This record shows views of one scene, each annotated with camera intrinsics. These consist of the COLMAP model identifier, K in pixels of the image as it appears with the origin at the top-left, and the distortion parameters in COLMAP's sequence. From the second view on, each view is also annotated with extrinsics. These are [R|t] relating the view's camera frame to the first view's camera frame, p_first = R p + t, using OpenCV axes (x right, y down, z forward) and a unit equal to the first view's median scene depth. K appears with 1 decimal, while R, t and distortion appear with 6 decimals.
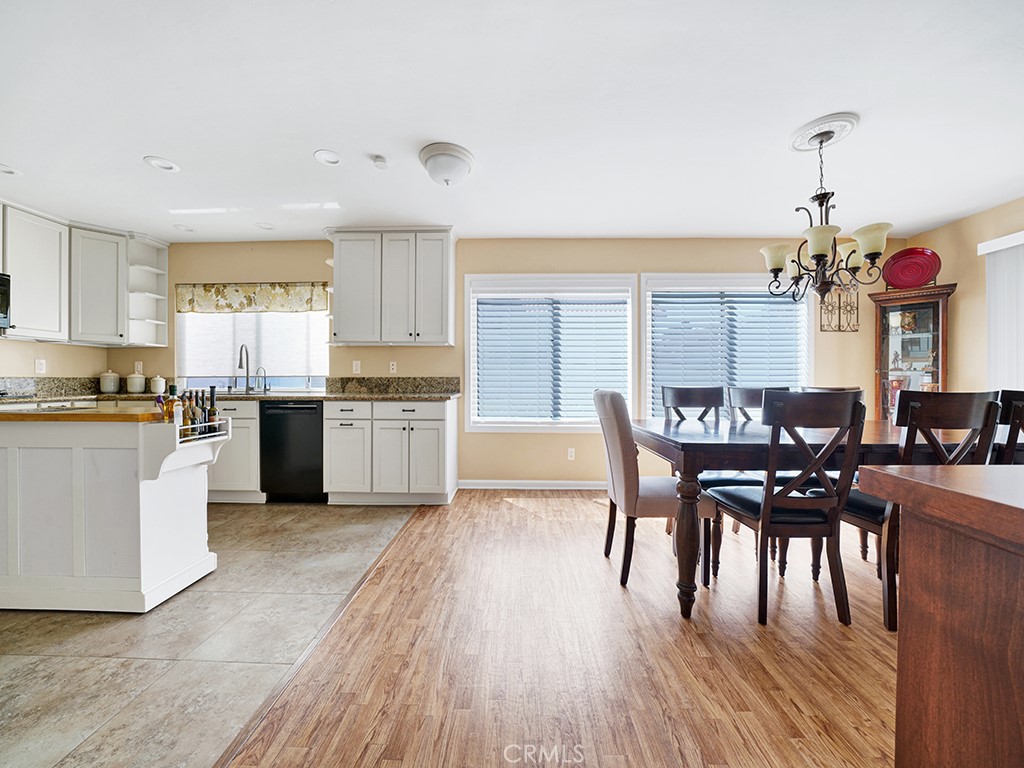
lens RADIAL K [[375.1, 0, 515.7], [0, 375.1, 380.1], [0, 0, 1]] dist [-0.019074, 0.000621]
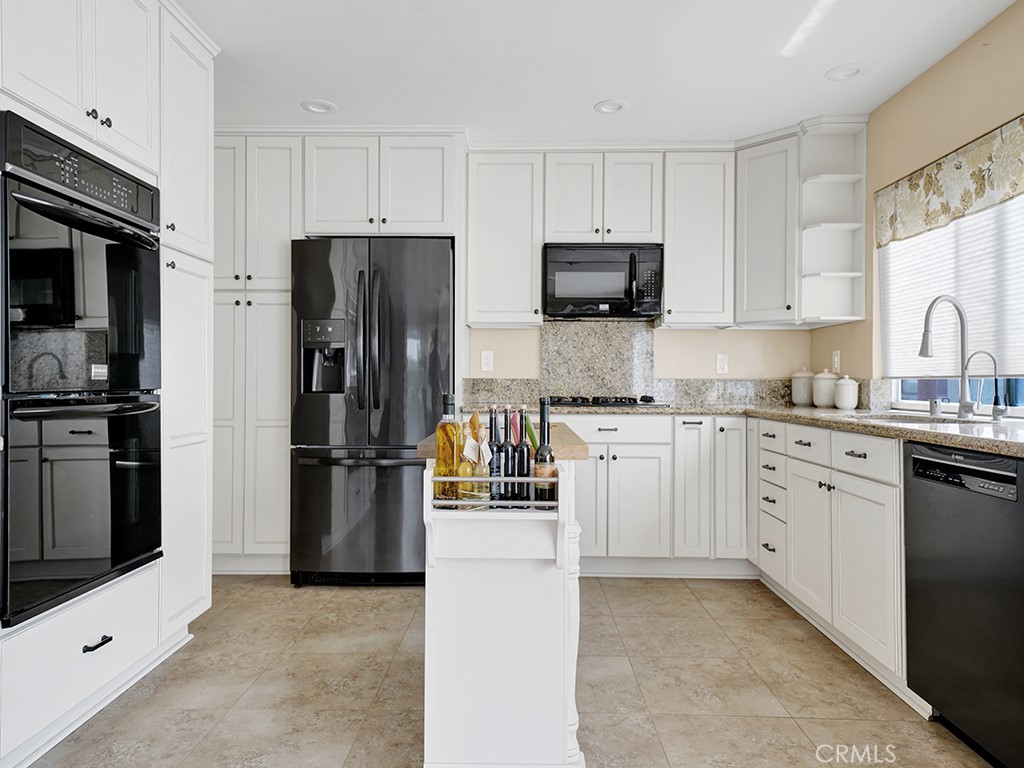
lens RADIAL K [[682.3, 0, 501.1], [0, 682.3, 379.1], [0, 0, 1]] dist [0.018857, 0.012859]
pose [[-0.008224, -0.002306, -0.999964, 0.013893], [-0.004471, 0.999987, -0.002269, -0.002654], [0.999956, 0.004452, -0.008234, 0.514357]]
